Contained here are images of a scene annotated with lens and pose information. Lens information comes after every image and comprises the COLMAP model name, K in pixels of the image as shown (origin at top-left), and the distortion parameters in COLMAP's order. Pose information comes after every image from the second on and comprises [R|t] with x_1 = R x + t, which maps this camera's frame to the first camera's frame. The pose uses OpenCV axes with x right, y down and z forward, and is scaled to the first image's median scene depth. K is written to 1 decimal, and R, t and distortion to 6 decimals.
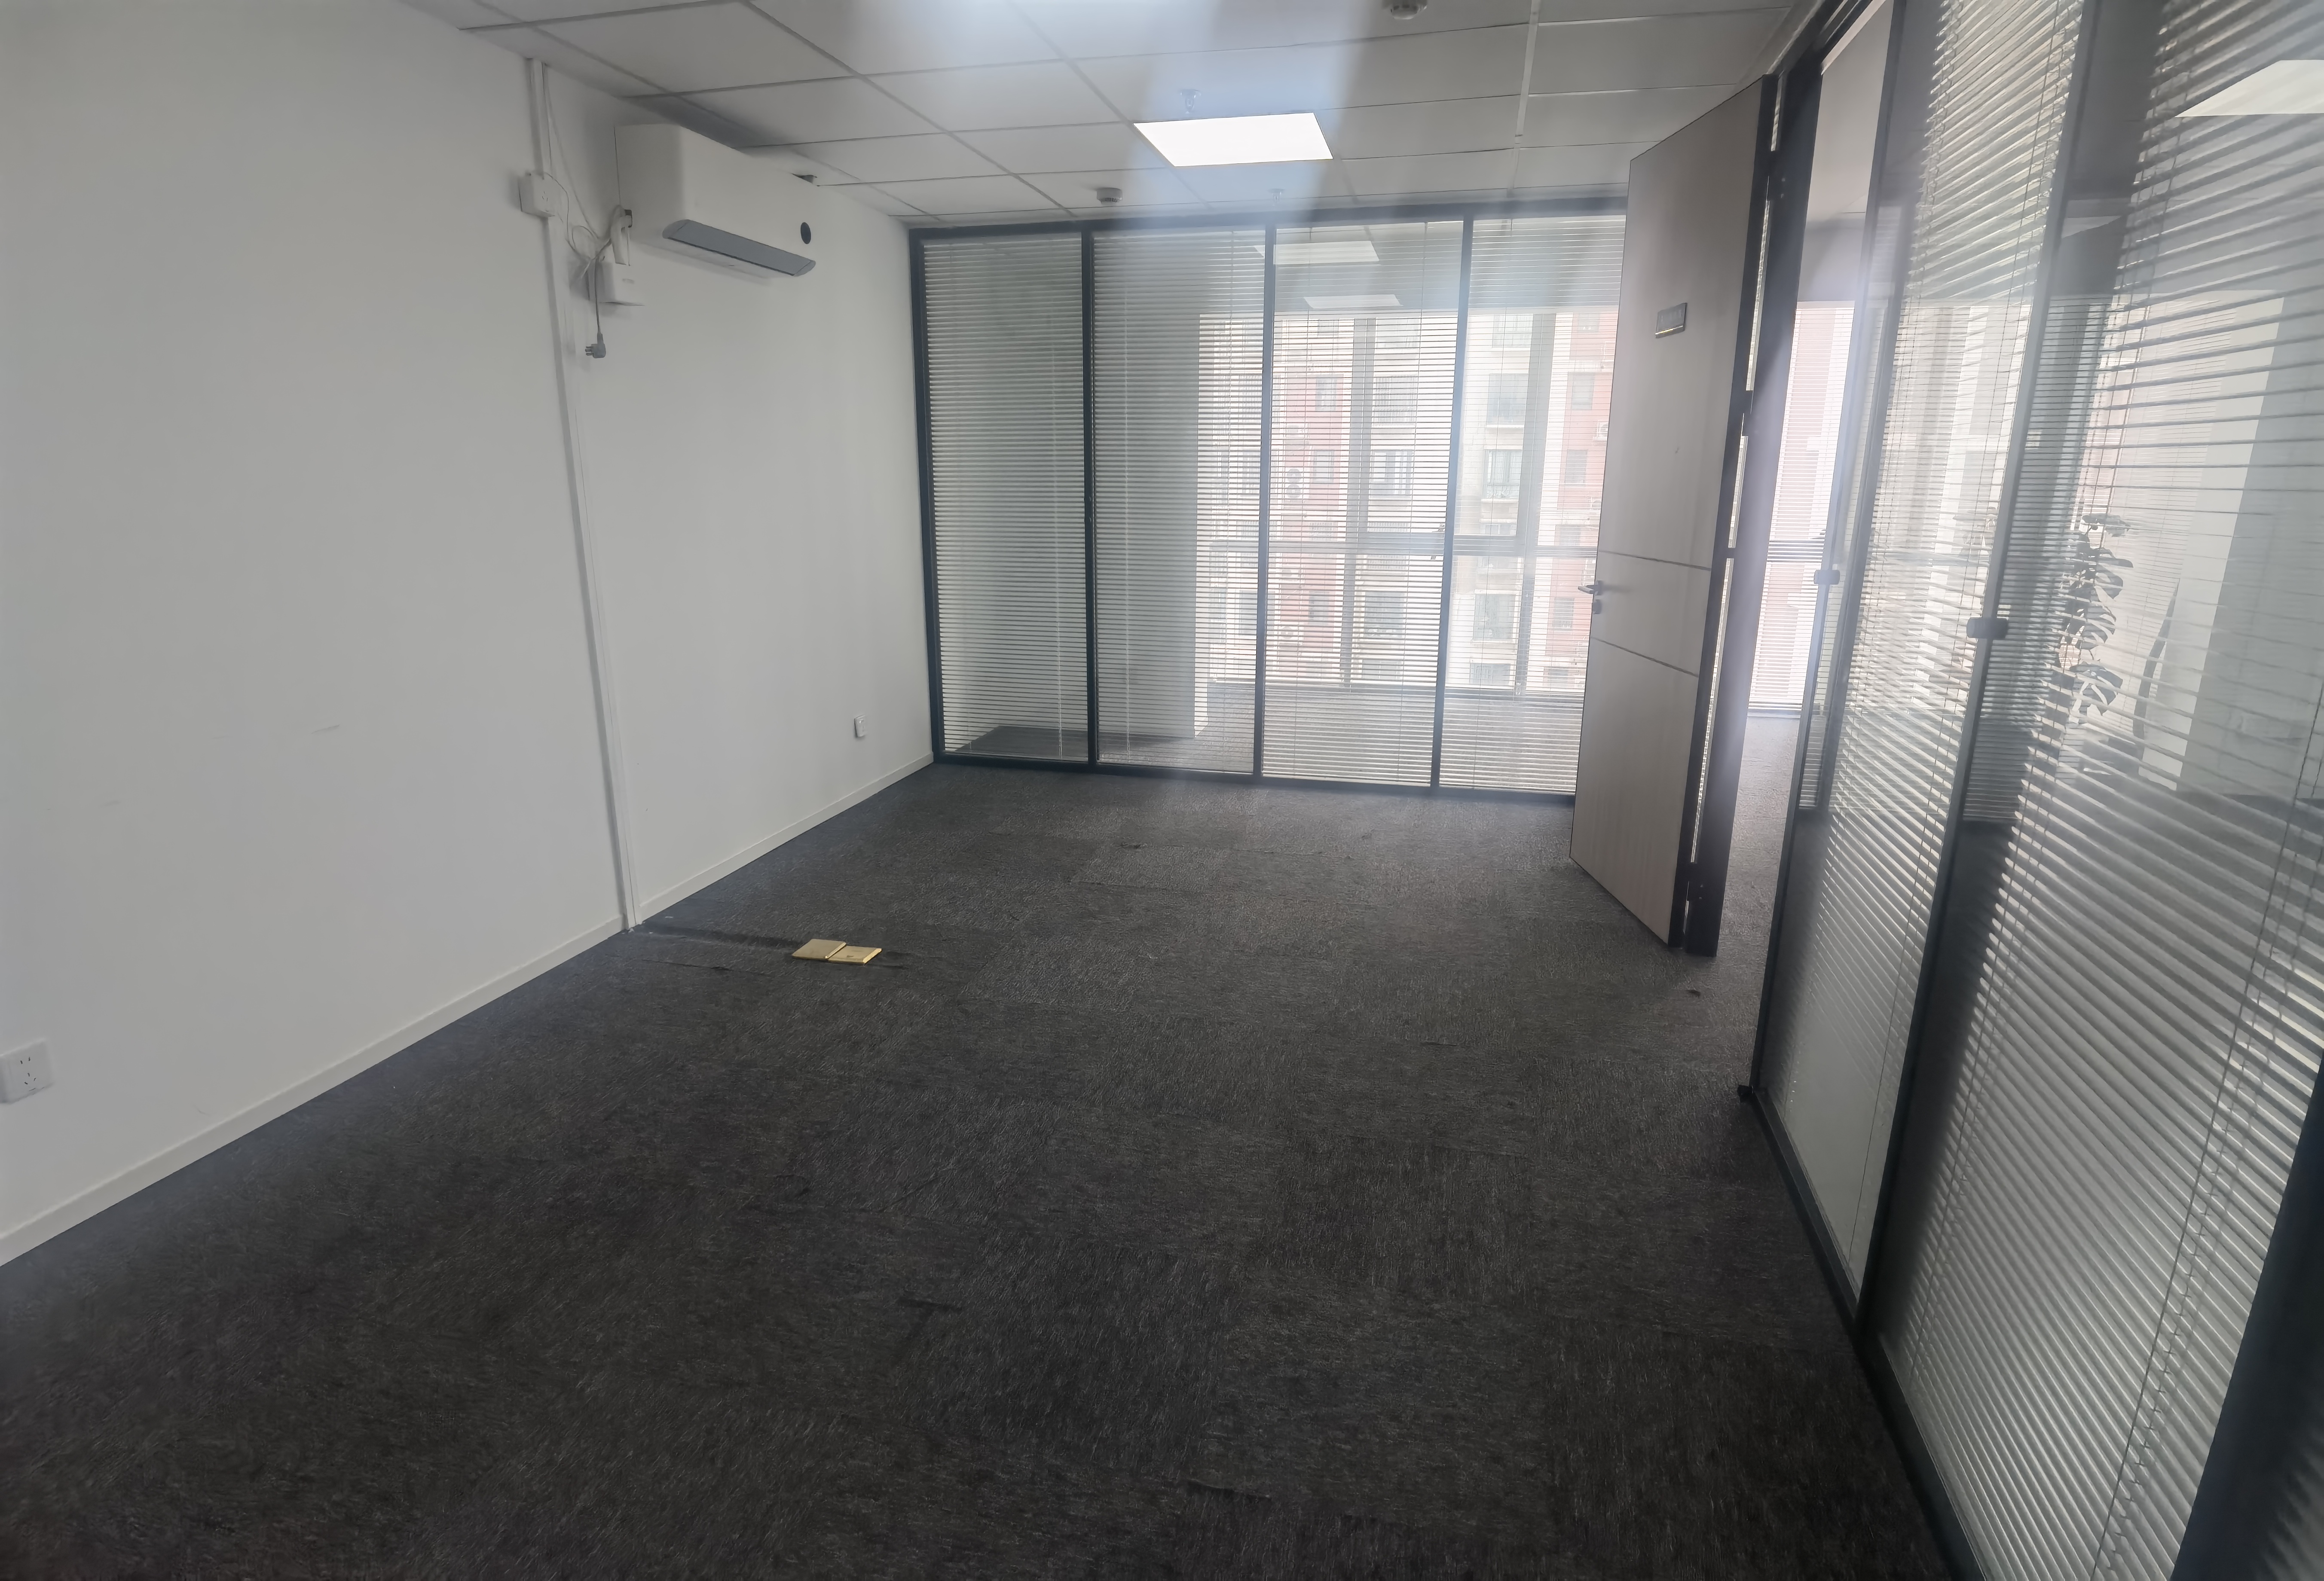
lens RADIAL K [[1209.5, 0, 1159.6], [0, 1209.5, 795.5], [0, 0, 1]] dist [-0.023999, 0.001442]
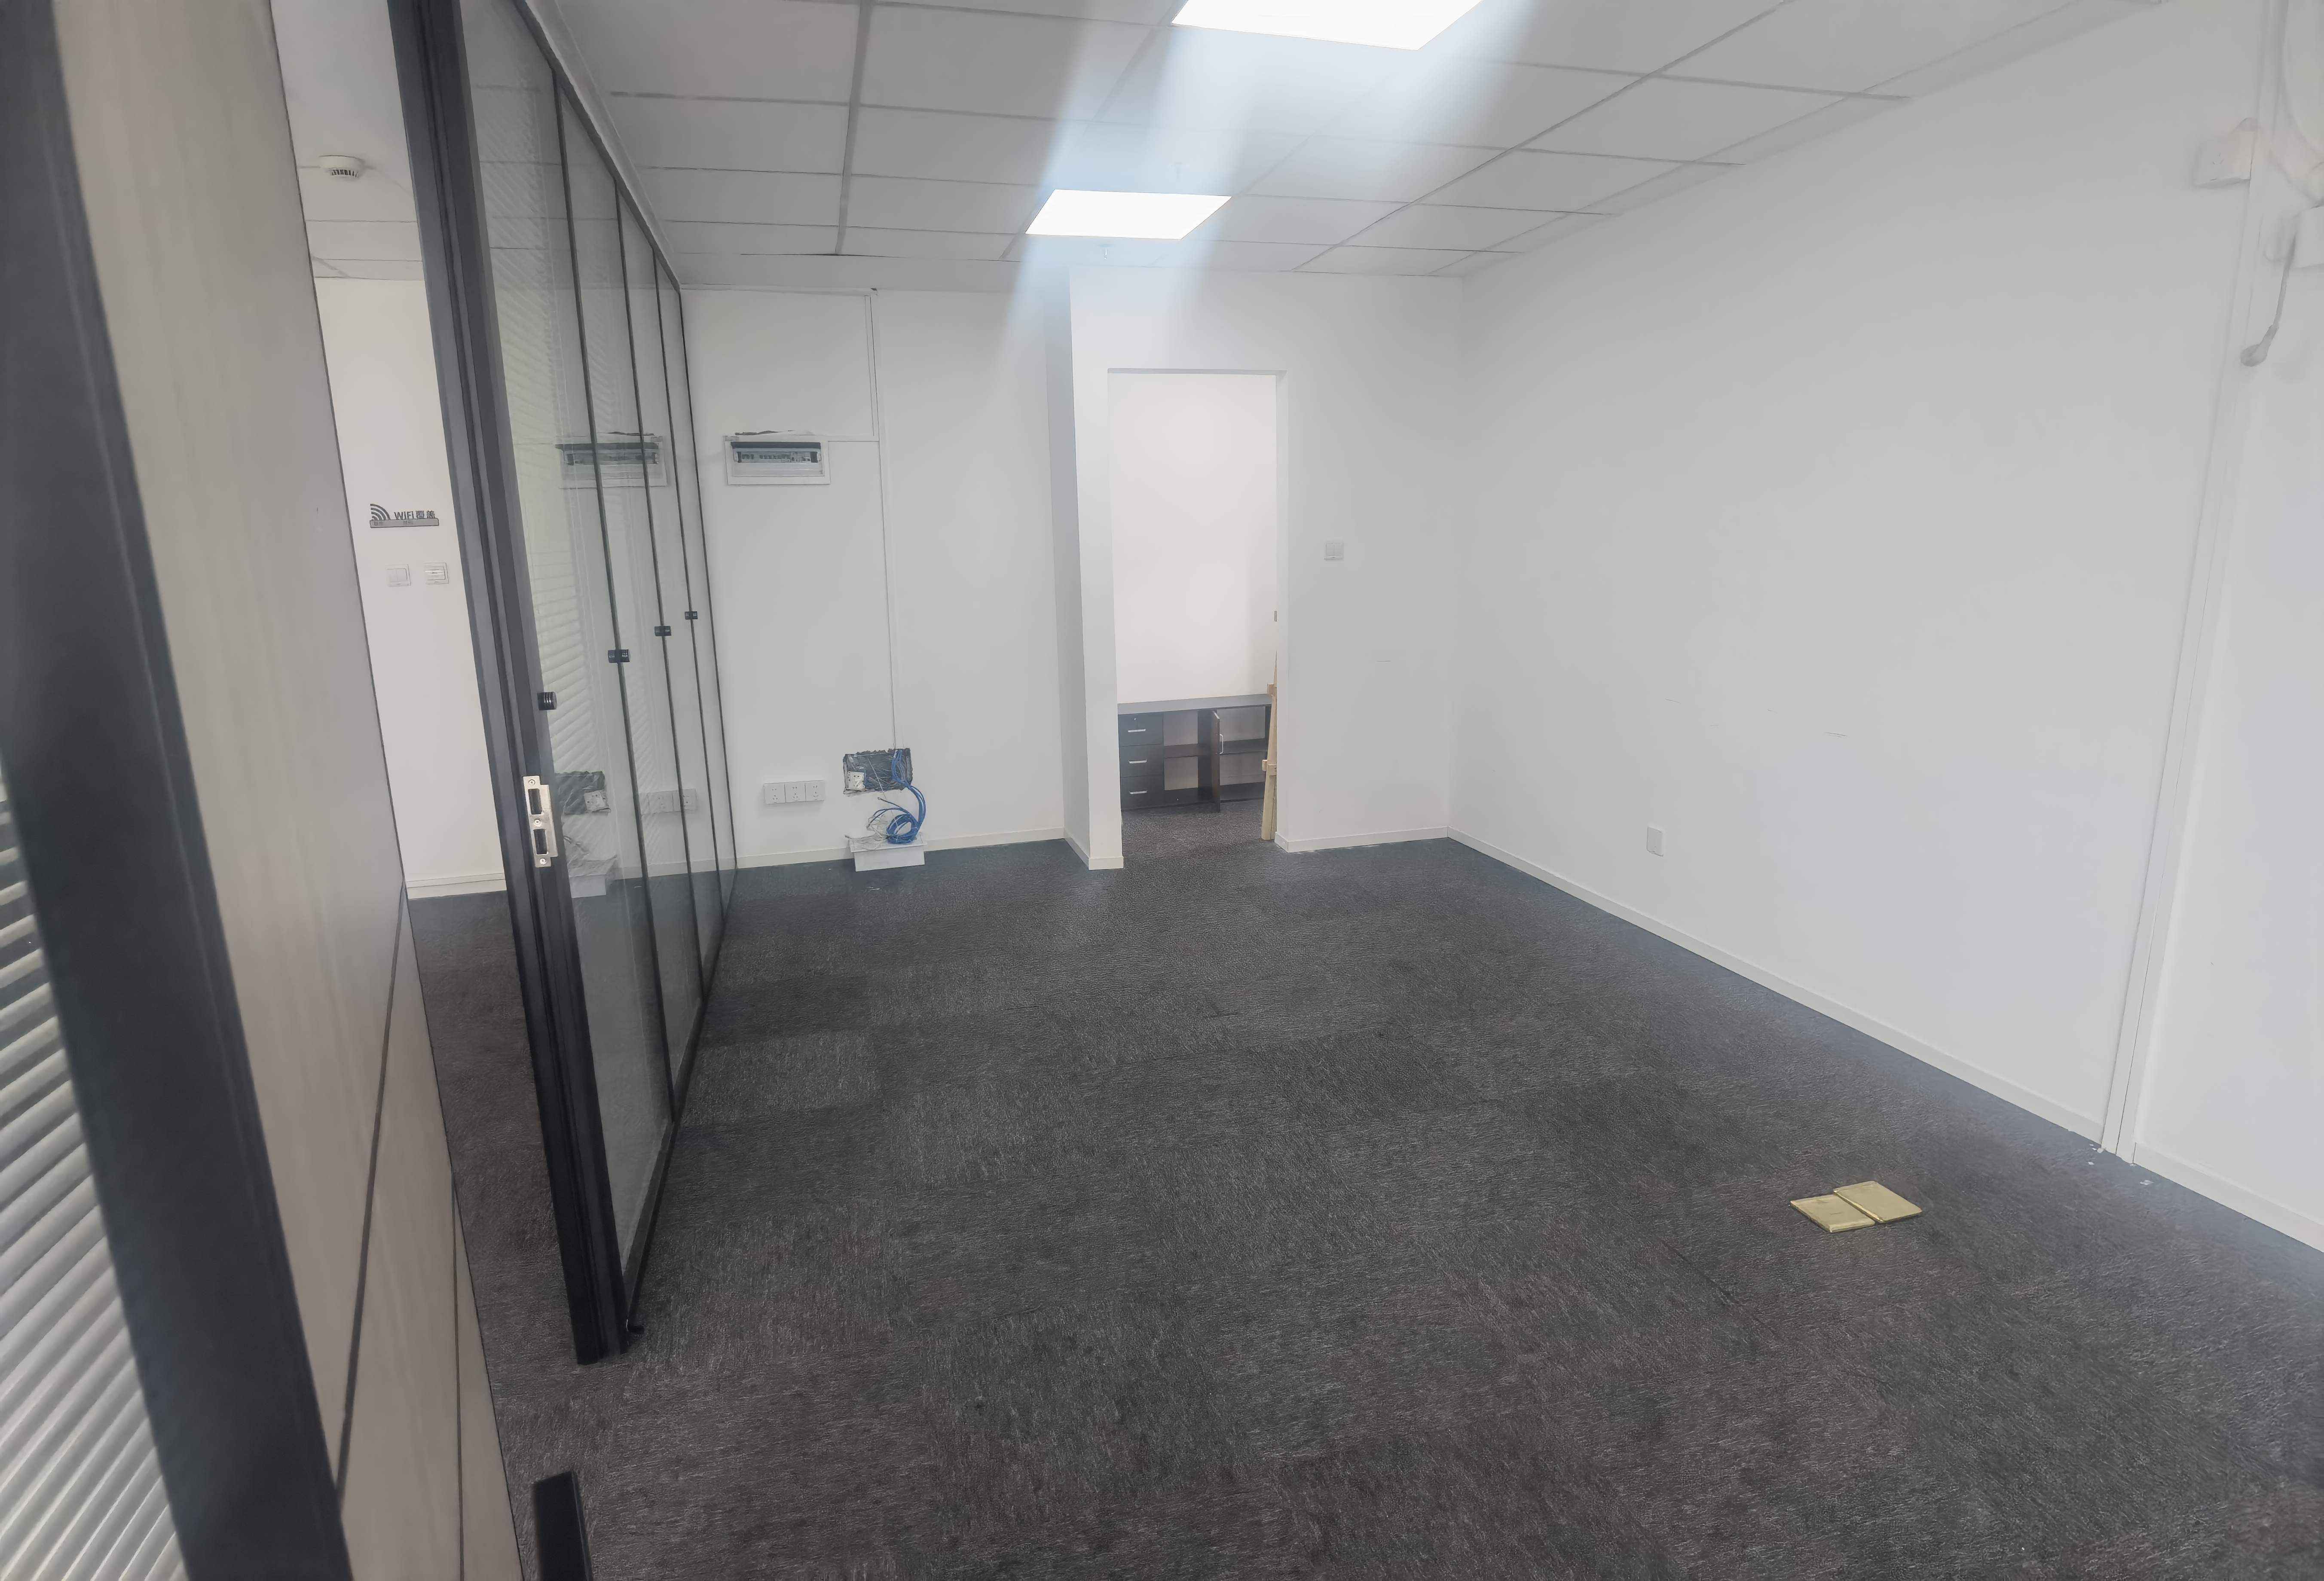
lens RADIAL K [[1209.5, 0, 1159.6], [0, 1209.5, 795.5], [0, 0, 1]] dist [-0.023999, 0.001442]
pose [[-0.867461, 0.129143, -0.480451, 0.412257], [-0.103396, 0.897836, 0.428018, -0.362514], [0.486642, 0.420966, -0.765485, 1.290555]]
